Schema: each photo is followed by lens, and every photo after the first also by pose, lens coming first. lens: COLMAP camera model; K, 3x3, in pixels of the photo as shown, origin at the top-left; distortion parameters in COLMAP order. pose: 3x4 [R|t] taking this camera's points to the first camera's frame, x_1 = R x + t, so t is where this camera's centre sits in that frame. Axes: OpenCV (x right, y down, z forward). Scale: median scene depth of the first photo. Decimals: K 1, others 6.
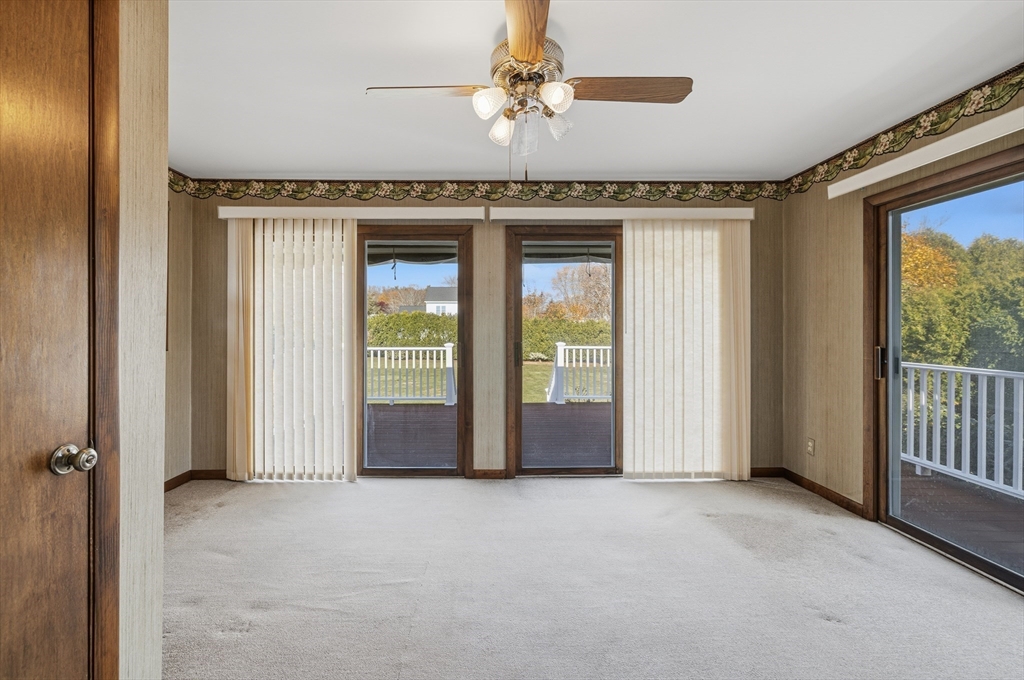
lens RADIAL K [[410.6, 0, 512.0], [0, 410.6, 340.0], [0, 0, 1]] dist [0.000287, 0.000232]
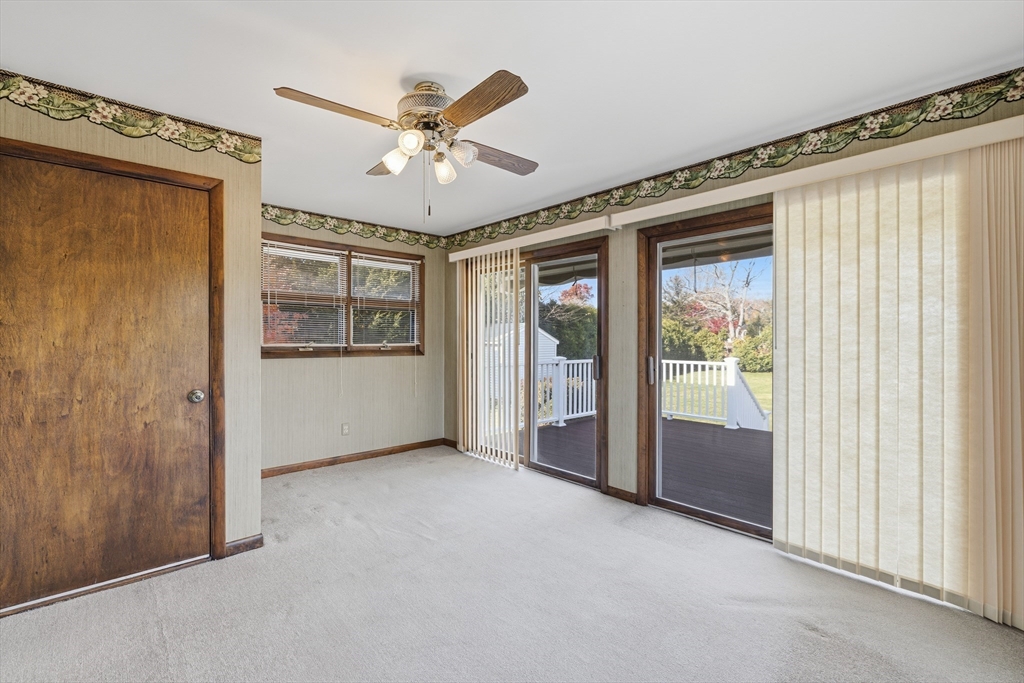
lens RADIAL K [[456.6, 0, 512.0], [0, 456.6, 341.5], [0, 0, 1]] dist [0.016406, -0.000209]
pose [[0.665493, 0.005445, -0.746385, 0.572662], [0.000016, 0.999973, 0.007310, -0.035348], [0.746404, -0.004877, 0.665475, 0.107589]]
